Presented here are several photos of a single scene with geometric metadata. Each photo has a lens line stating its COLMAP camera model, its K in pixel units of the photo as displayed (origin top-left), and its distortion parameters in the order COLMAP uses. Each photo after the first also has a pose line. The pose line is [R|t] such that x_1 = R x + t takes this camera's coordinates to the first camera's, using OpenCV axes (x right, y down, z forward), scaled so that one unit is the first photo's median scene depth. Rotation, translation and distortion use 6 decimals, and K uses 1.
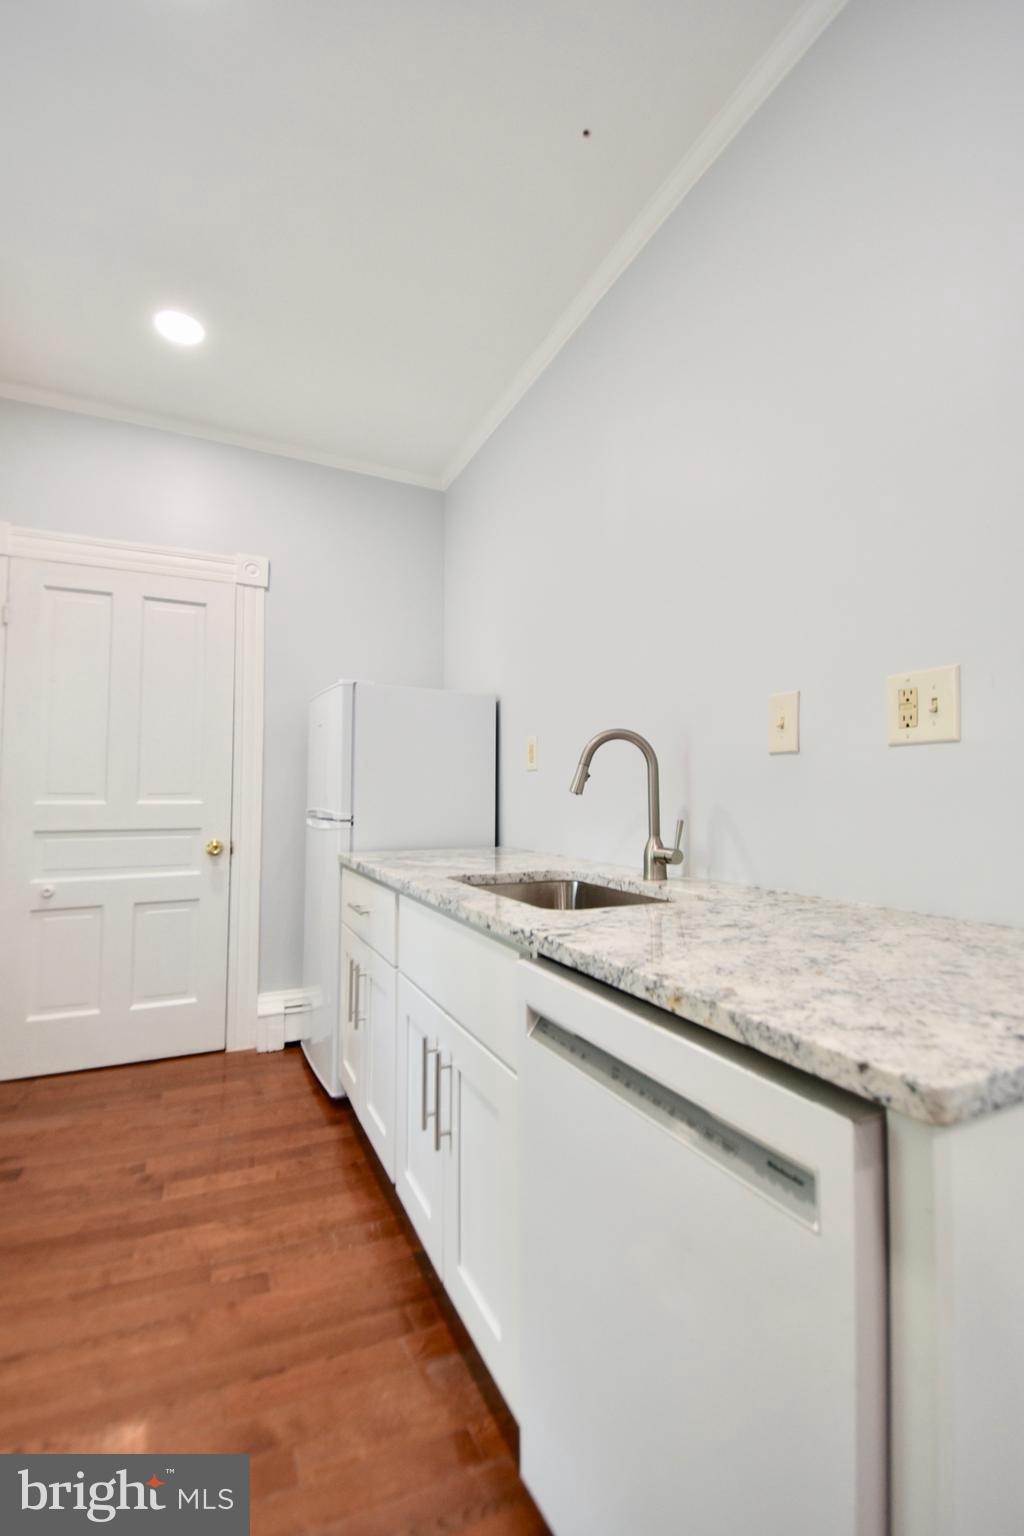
lens RADIAL K [[697.2, 0, 518.2], [0, 697.2, 756.7], [0, 0, 1]] dist [0.011997, -0.000284]
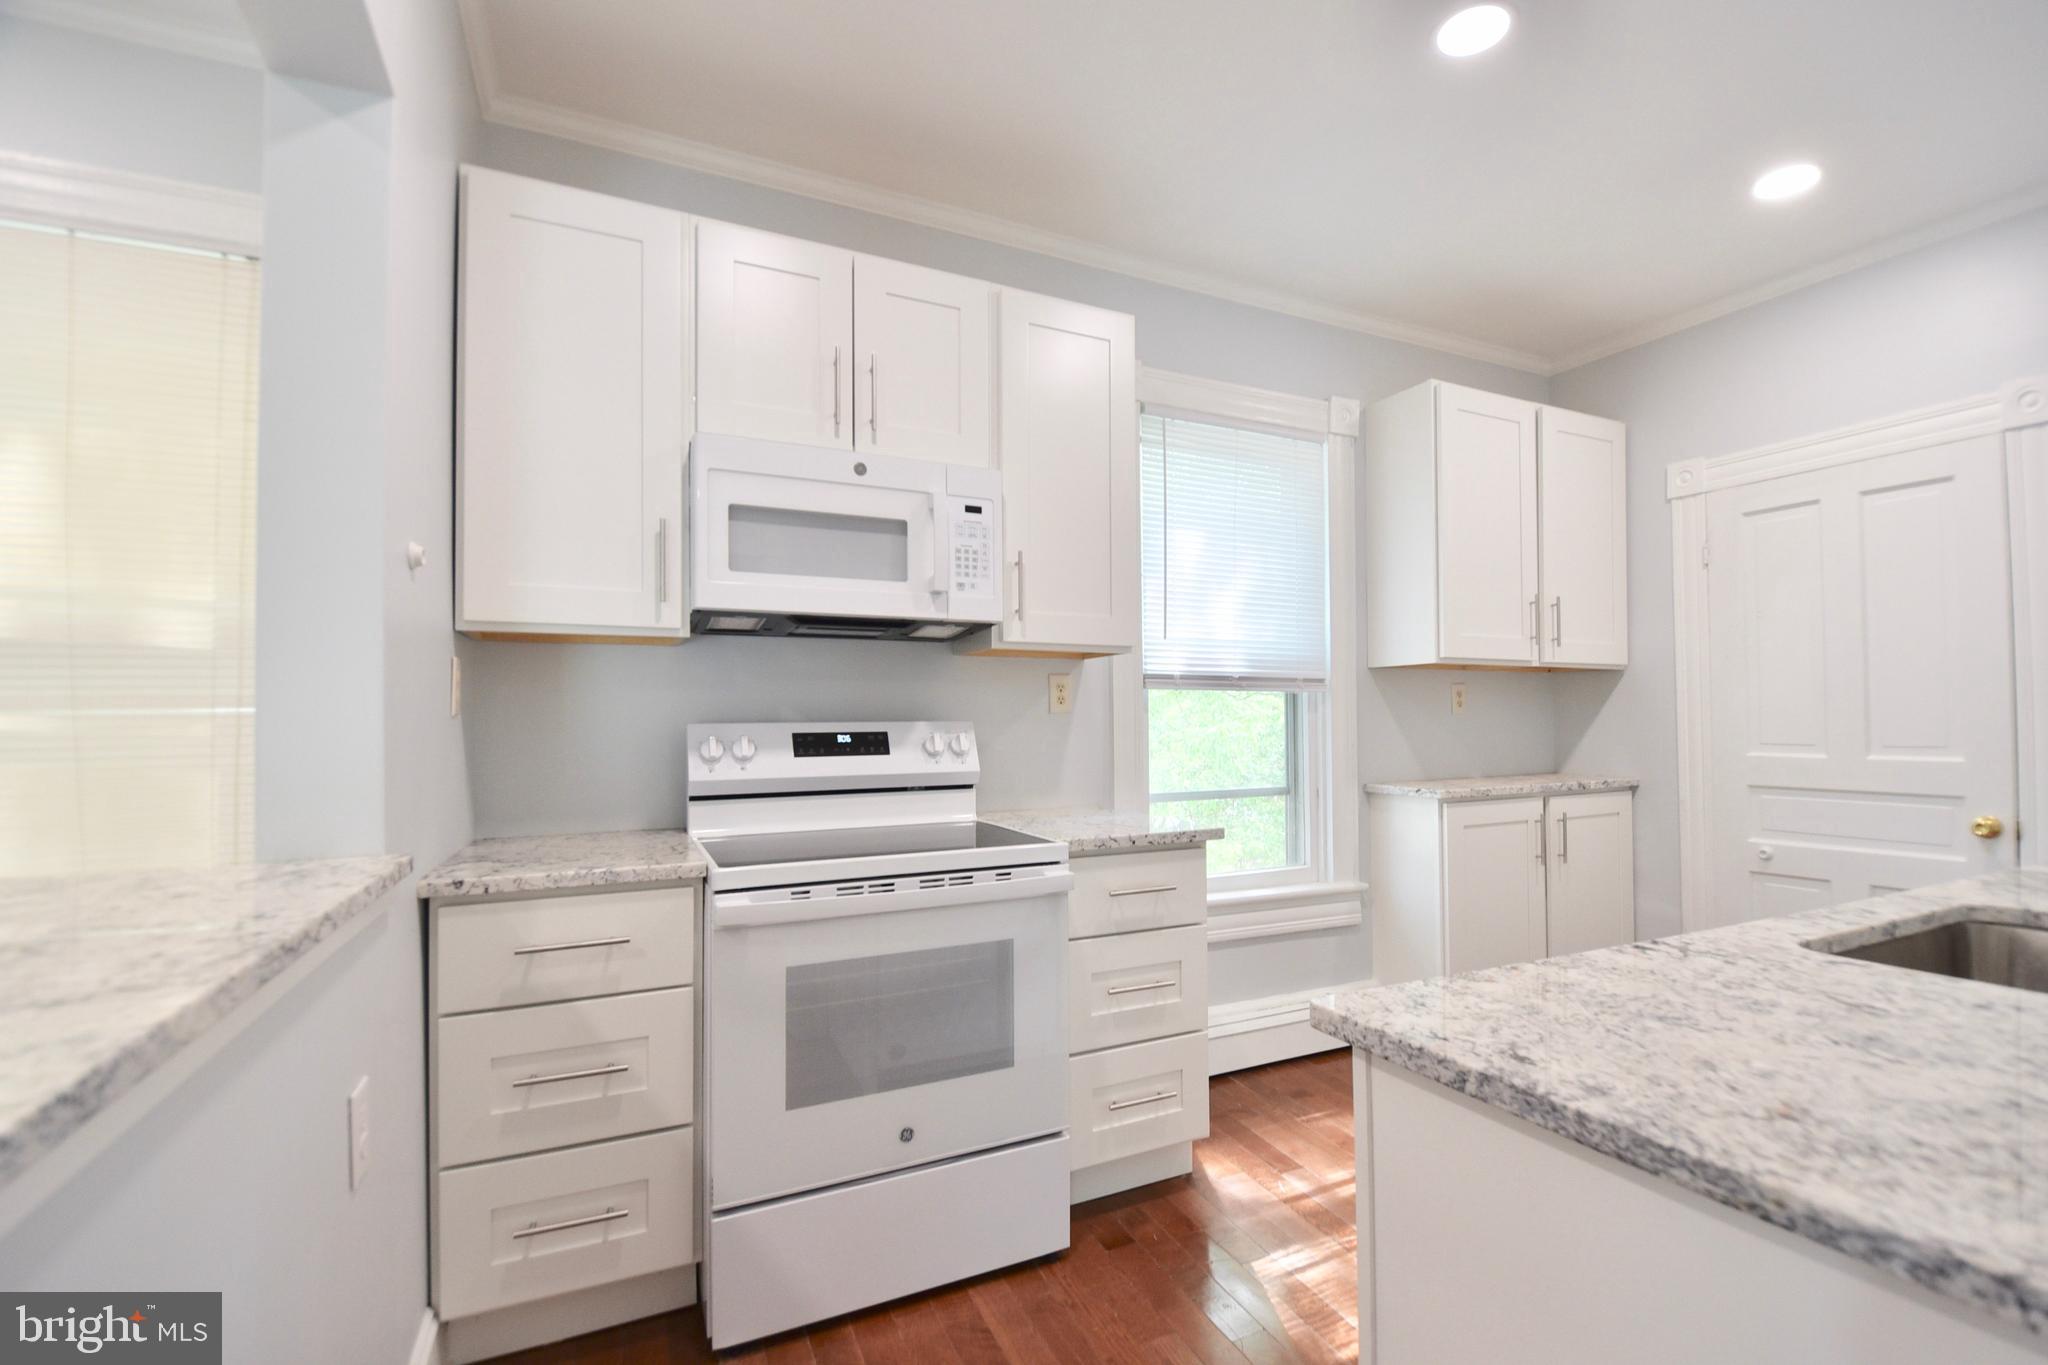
lens RADIAL K [[929.6, 0, 1058.0], [0, 929.6, 693.7], [0, 0, 1]] dist [0.011997, -0.000284]
pose [[0.017684, -0.029175, -0.999418, 0.521724], [0.067347, 0.997339, -0.027923, -0.039806], [0.997573, -0.066814, 0.019602, 0.084648]]
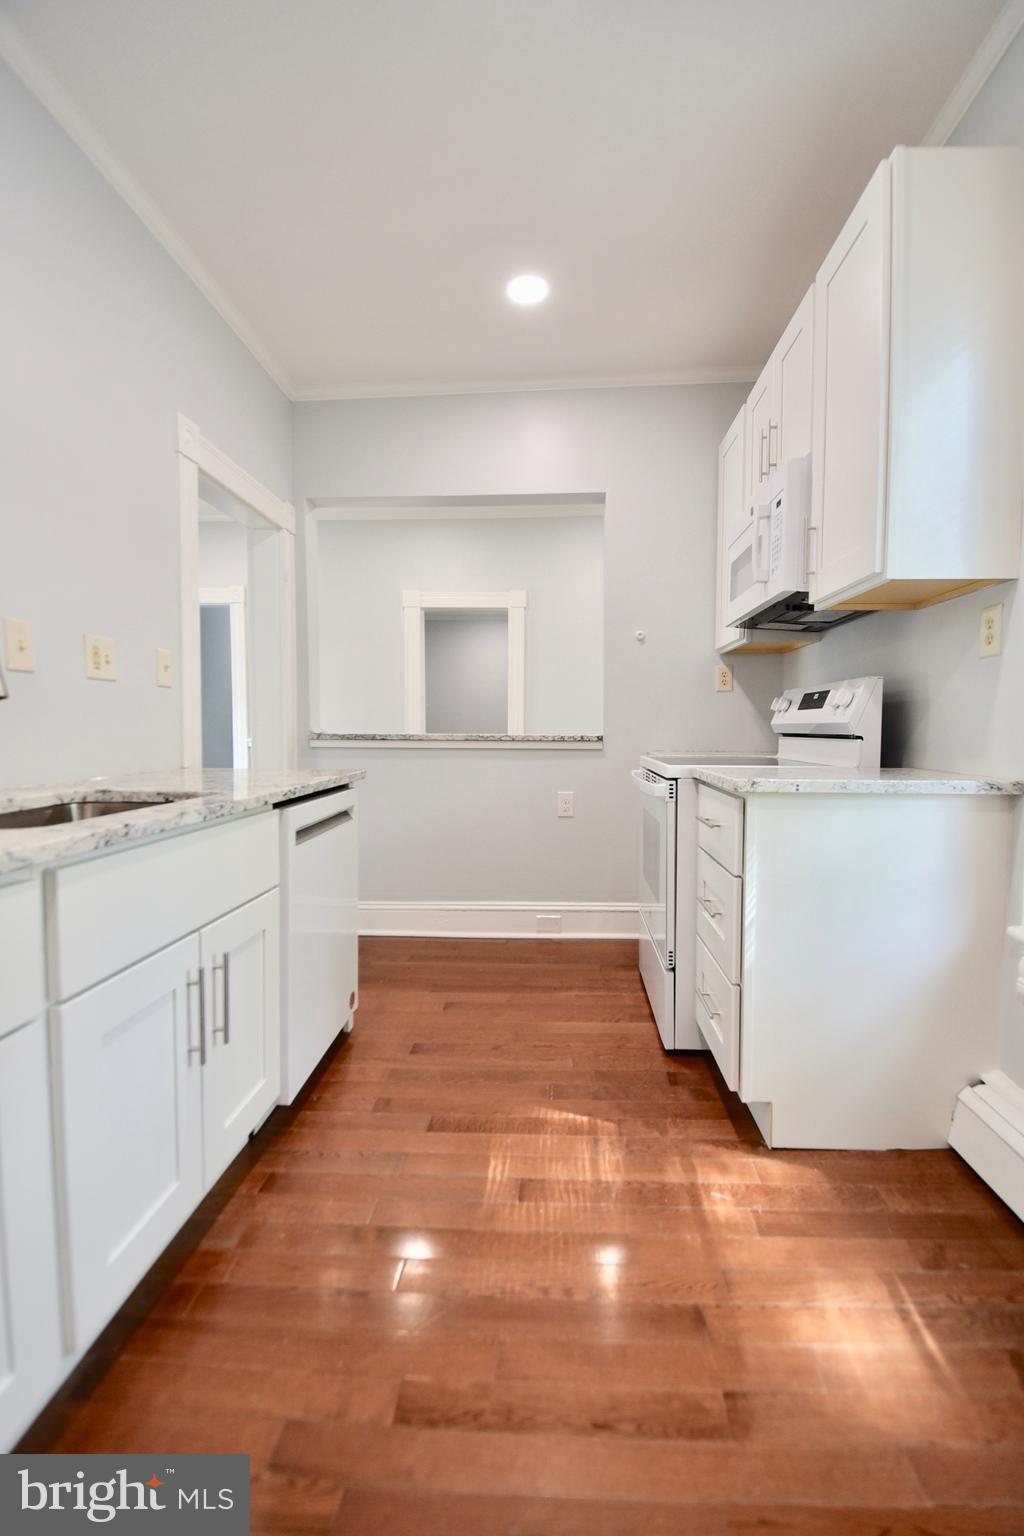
lens RADIAL K [[697.2, 0, 518.2], [0, 697.2, 756.7], [0, 0, 1]] dist [0.011997, -0.000284]
pose [[-0.871426, -0.011557, 0.490391, -0.505065], [-0.036364, 0.998494, -0.041088, 0.087823], [-0.489177, -0.053638, -0.870534, 0.879145]]
